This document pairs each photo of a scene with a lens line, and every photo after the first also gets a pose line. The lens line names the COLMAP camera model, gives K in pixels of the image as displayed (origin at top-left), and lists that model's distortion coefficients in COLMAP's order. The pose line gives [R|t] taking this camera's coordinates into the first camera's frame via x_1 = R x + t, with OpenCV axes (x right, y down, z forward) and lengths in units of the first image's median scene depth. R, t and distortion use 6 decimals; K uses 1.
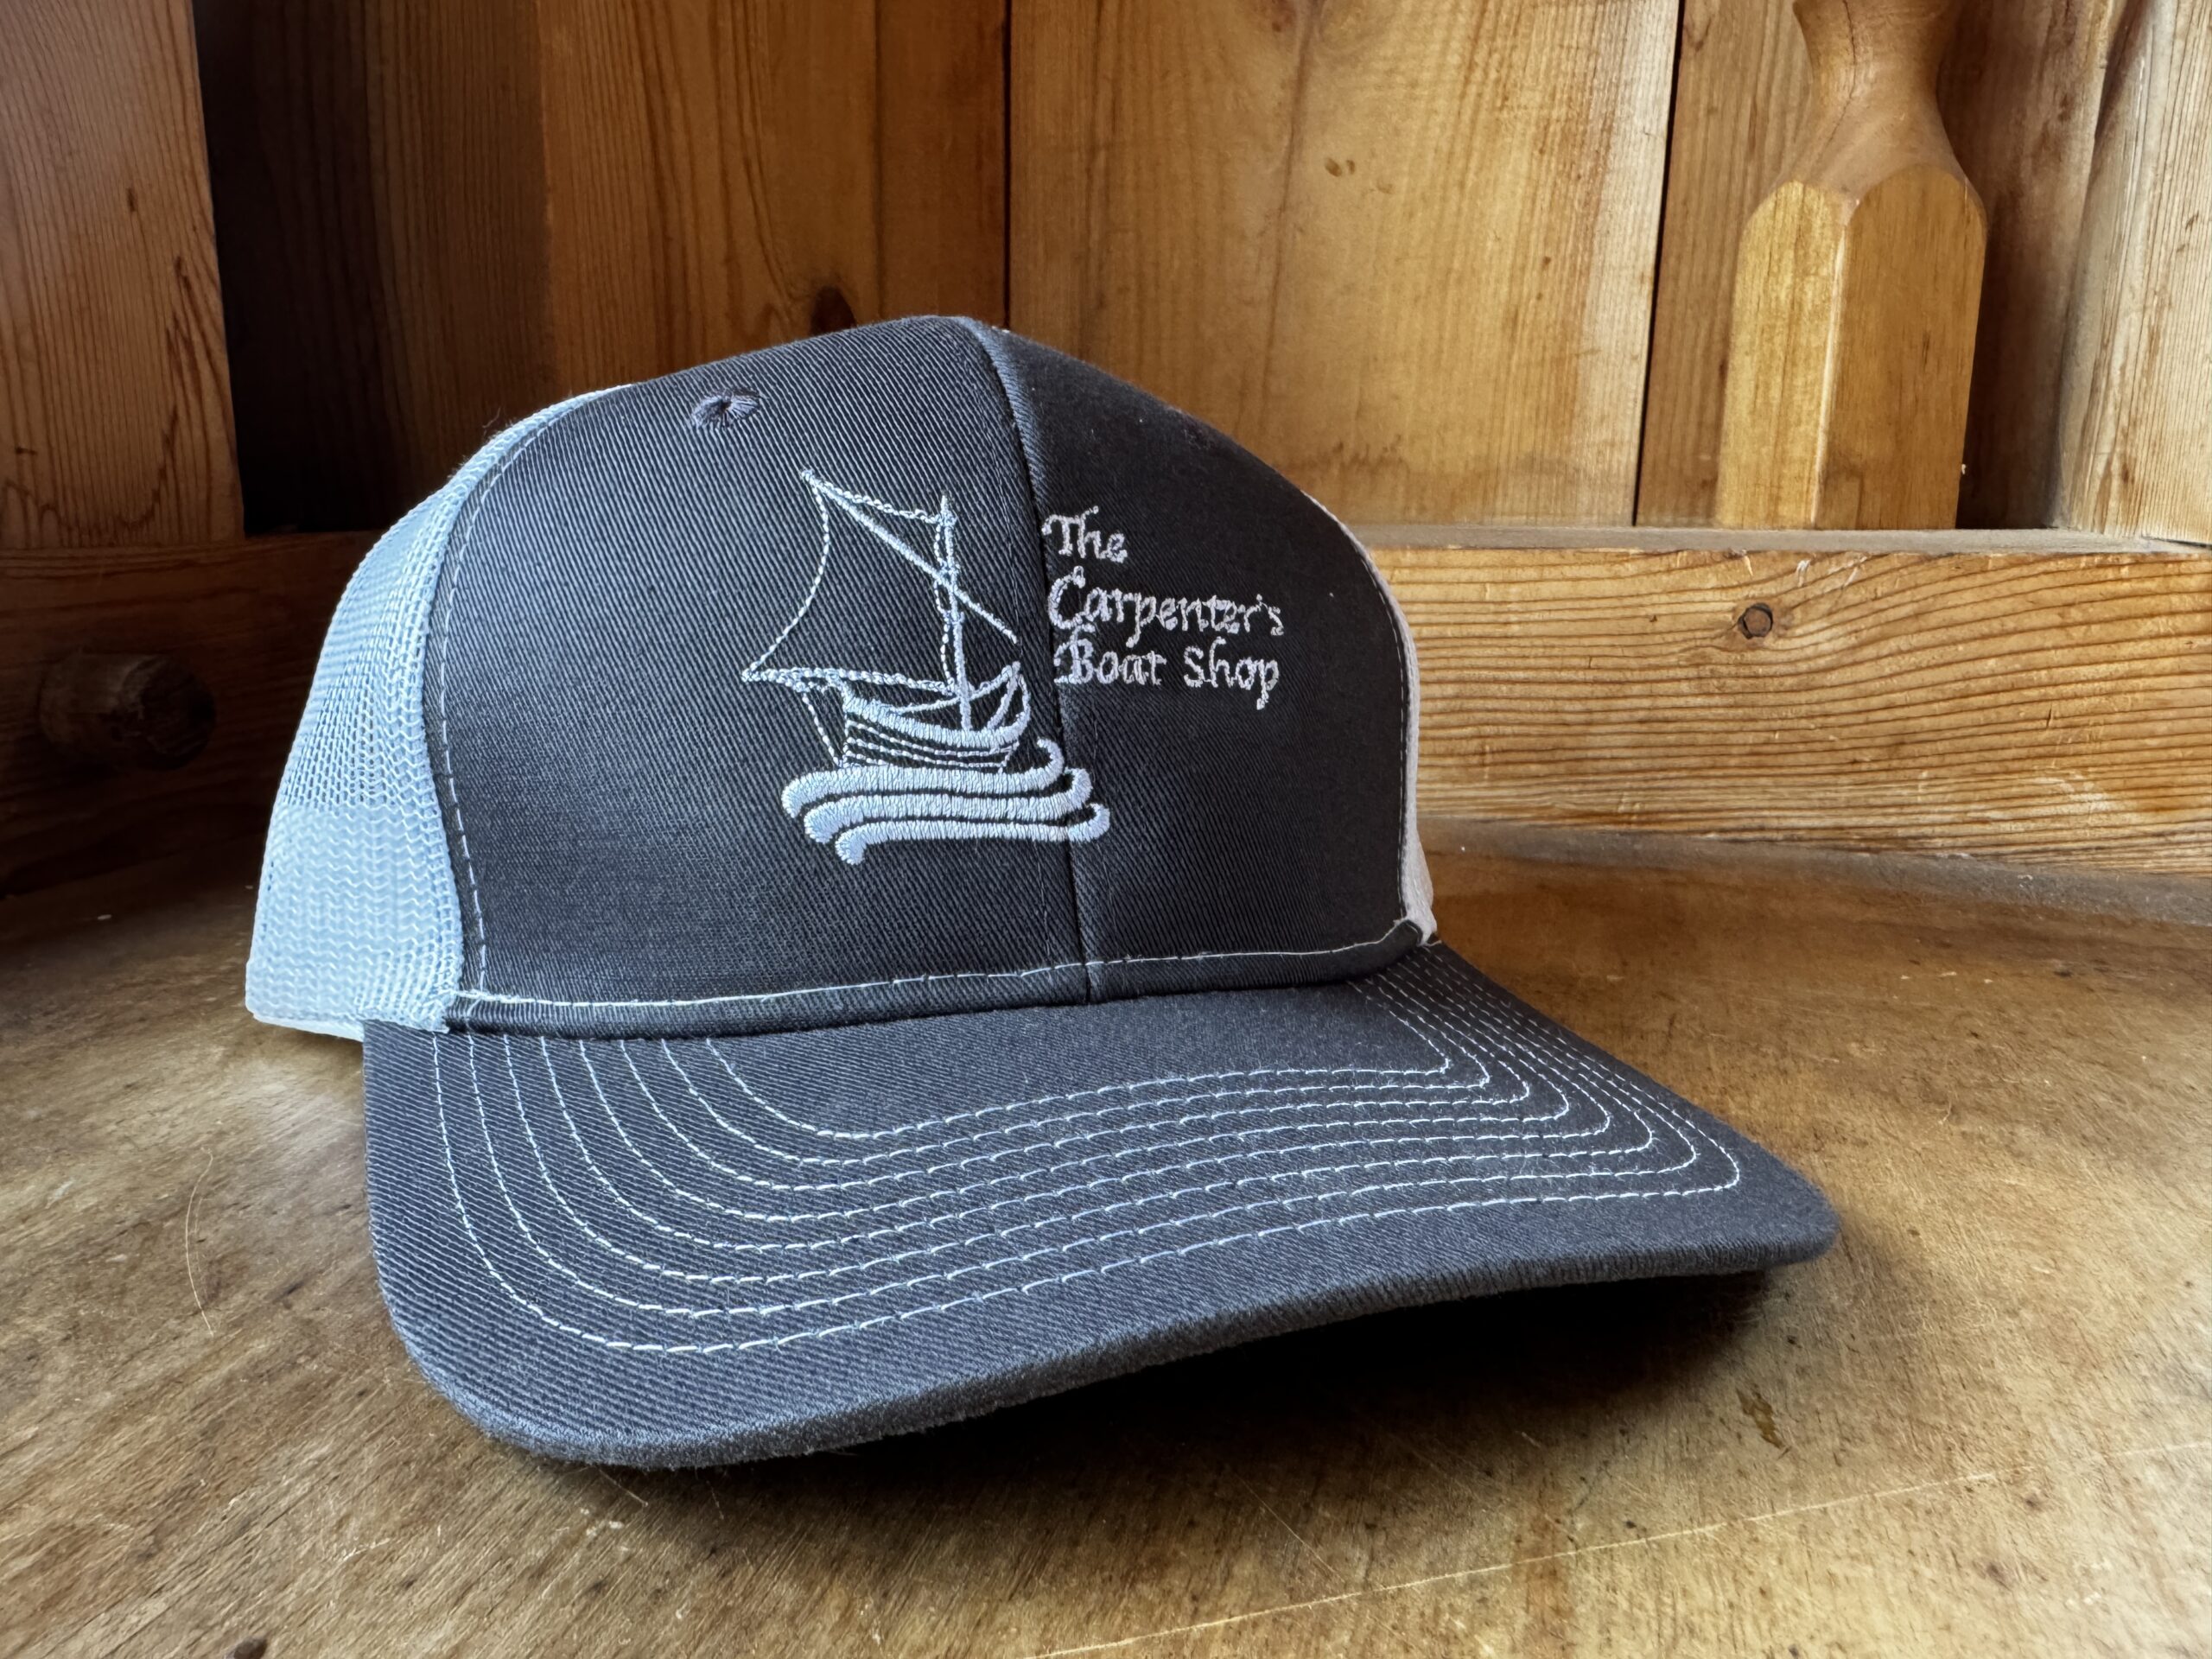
lens RADIAL K [[1561.7, 0, 1026.8], [0, 1561.7, 830.2], [0, 0, 1]] dist [-0.001685, 0.002352]
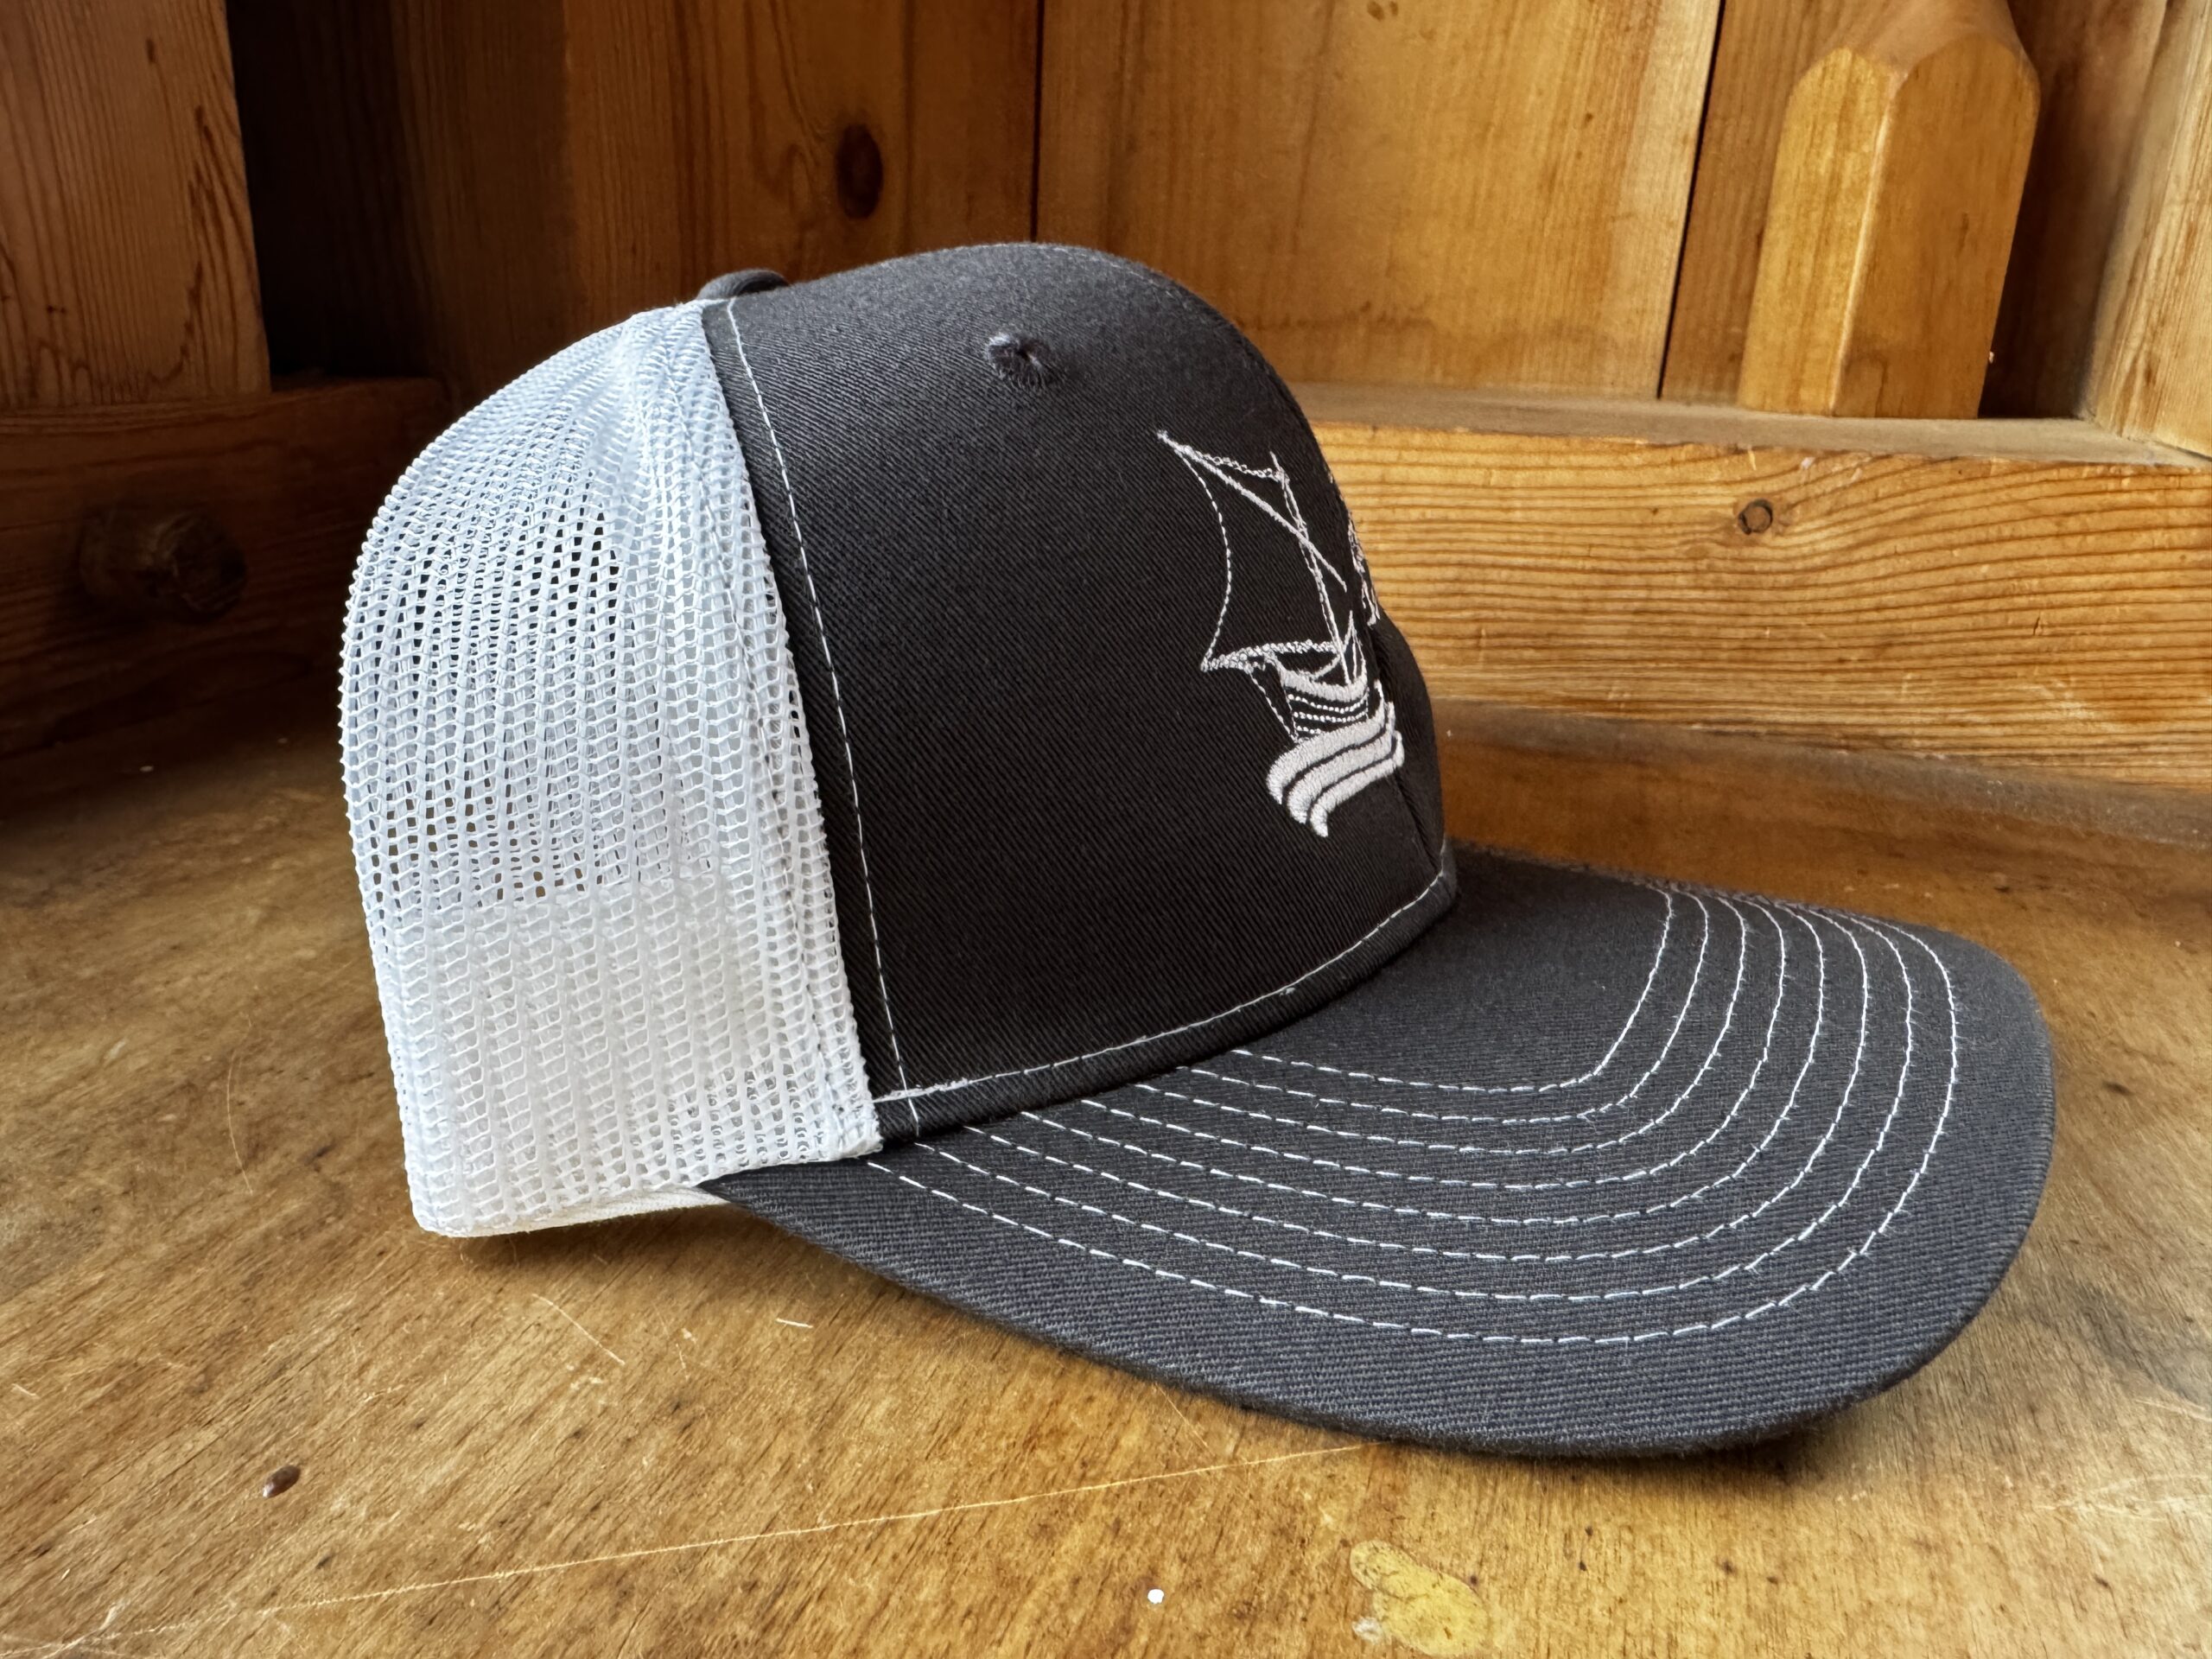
lens RADIAL K [[1548.7, 0, 1018.5], [0, 1548.7, 833.8], [0, 0, 1]] dist [-0.001101, 0.001151]
pose [[0.999228, 0.033988, -0.019727, 0.018250], [-0.031535, 0.993026, 0.113596, -0.030327], [0.023450, -0.112886, 0.993331, -0.028536]]
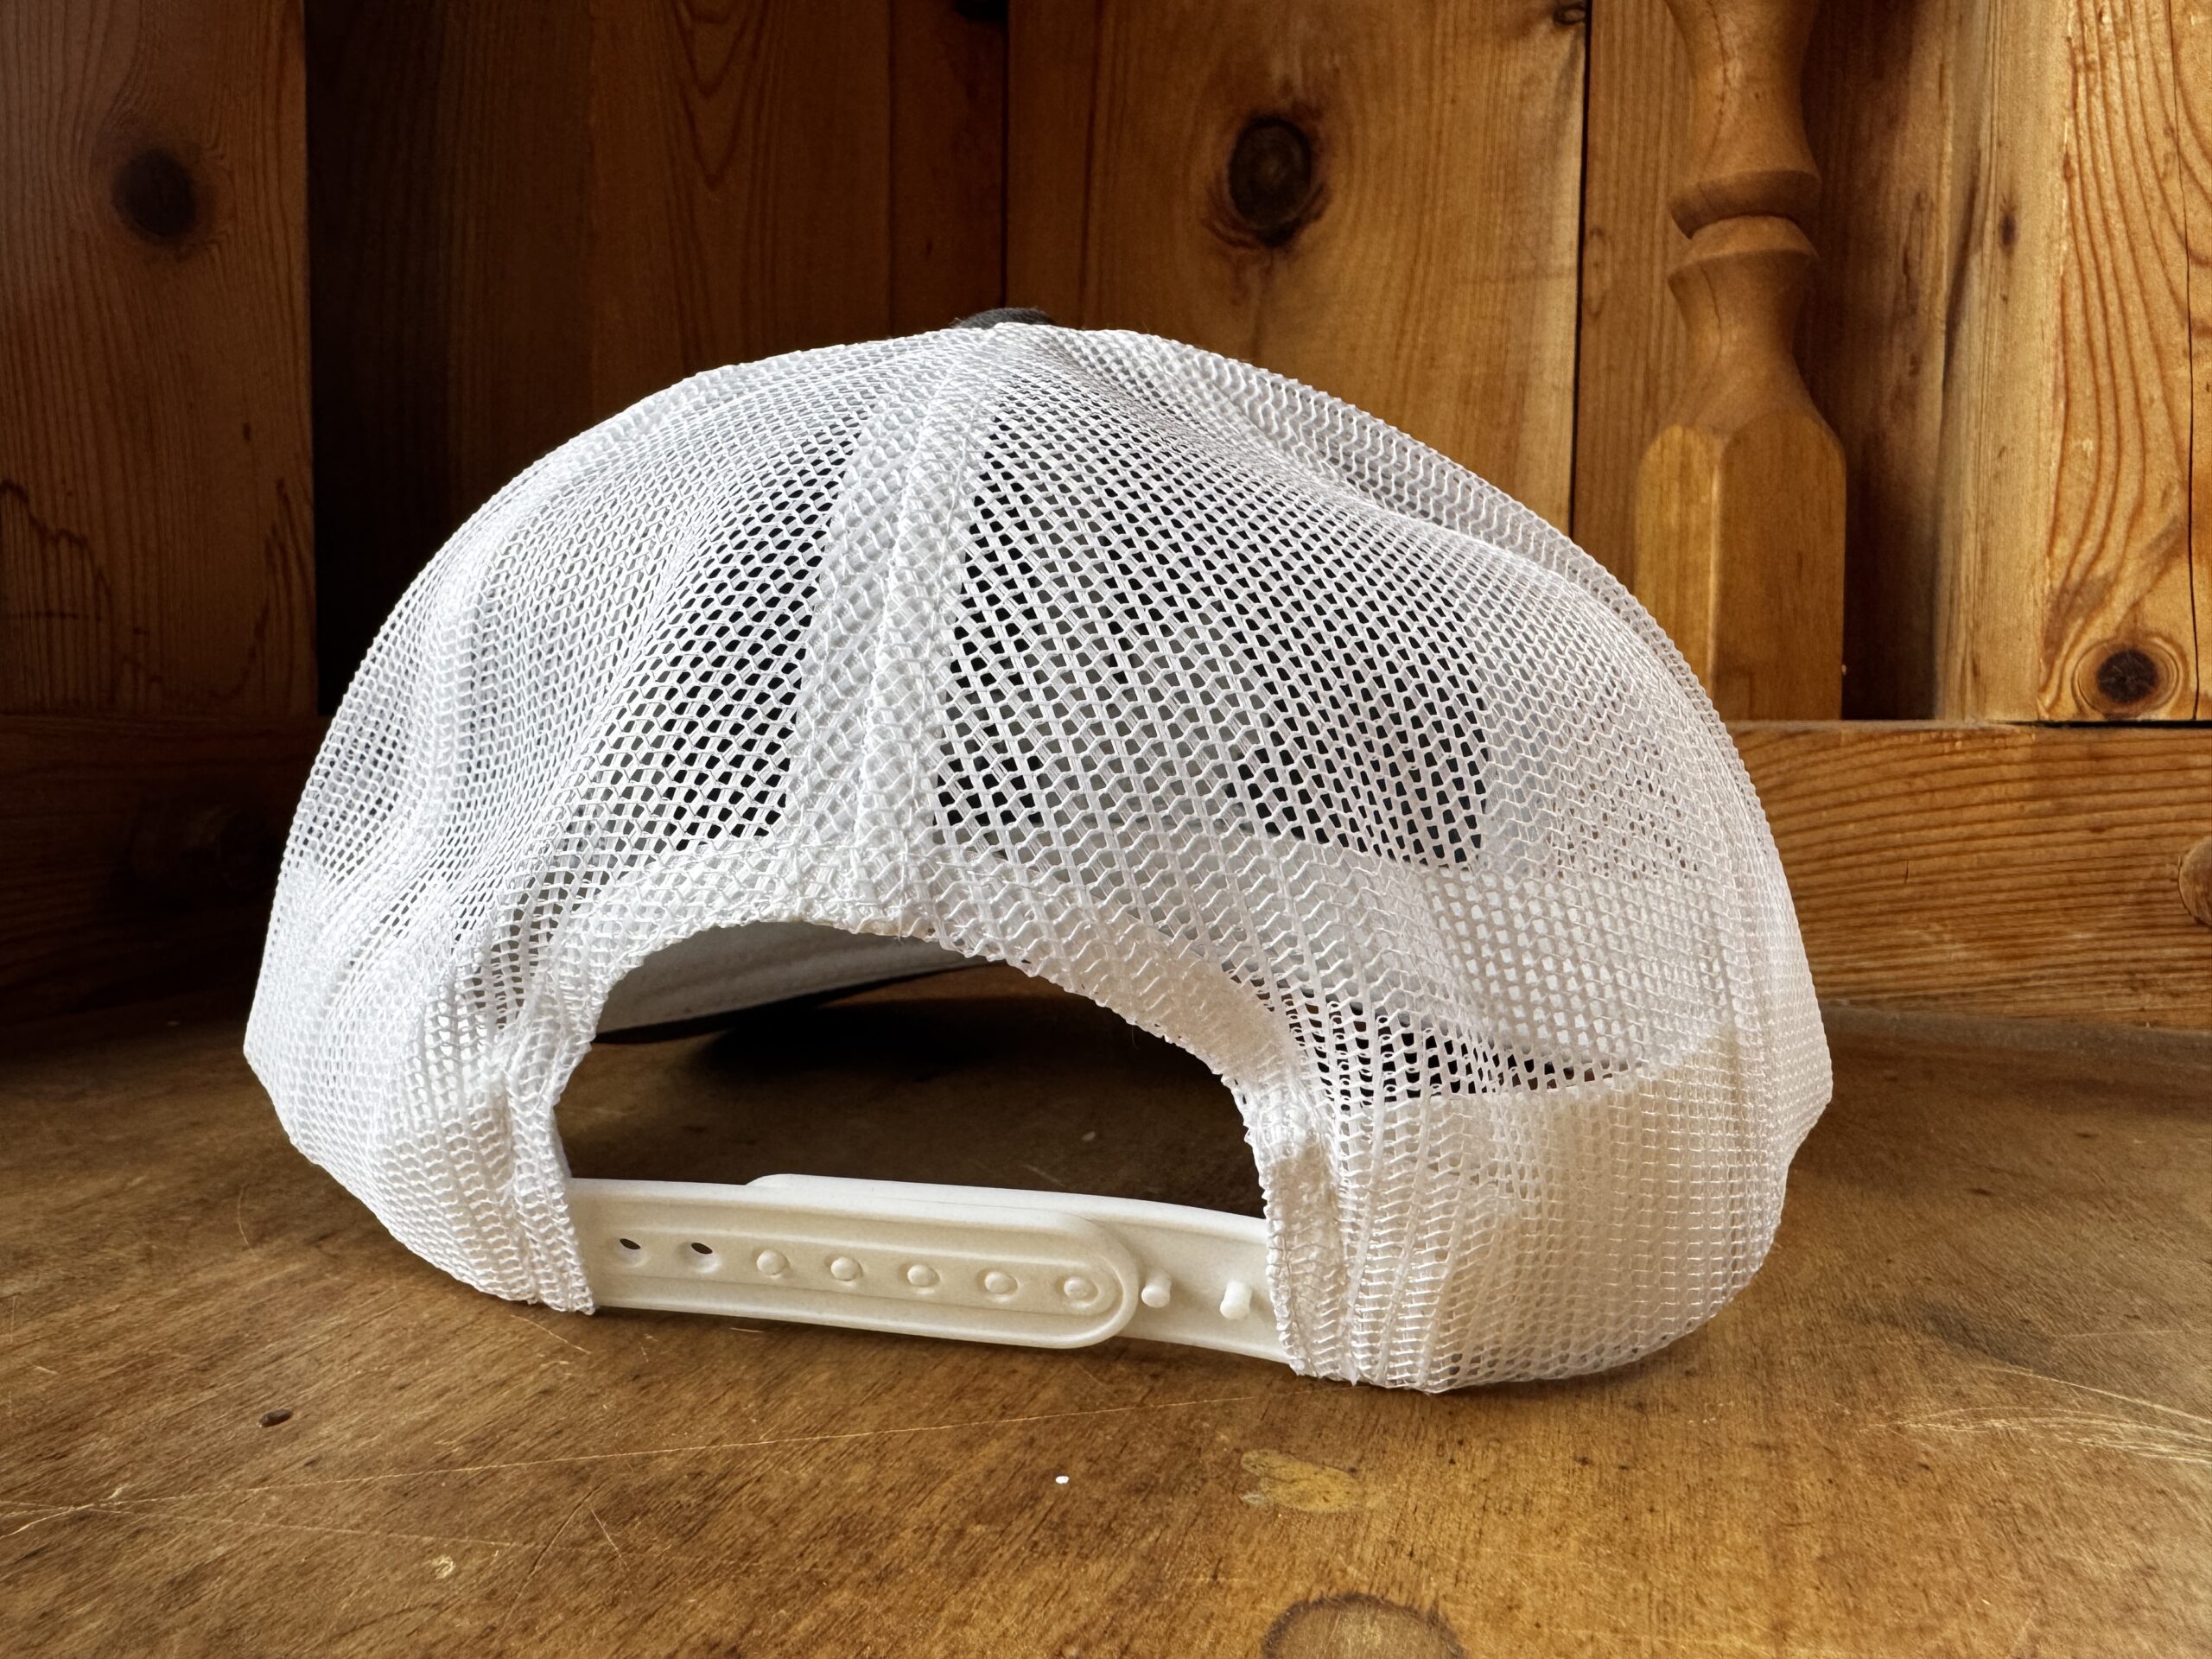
lens RADIAL K [[1516.0, 0, 1018.3], [0, 1516.0, 827.1], [0, 0, 1]] dist [-0.000190, 0.000077]
pose [[0.999802, 0.005057, -0.019264, 0.039342], [-0.007827, 0.989173, -0.146544, 0.056090], [0.018315, 0.146666, 0.989017, -0.086685]]
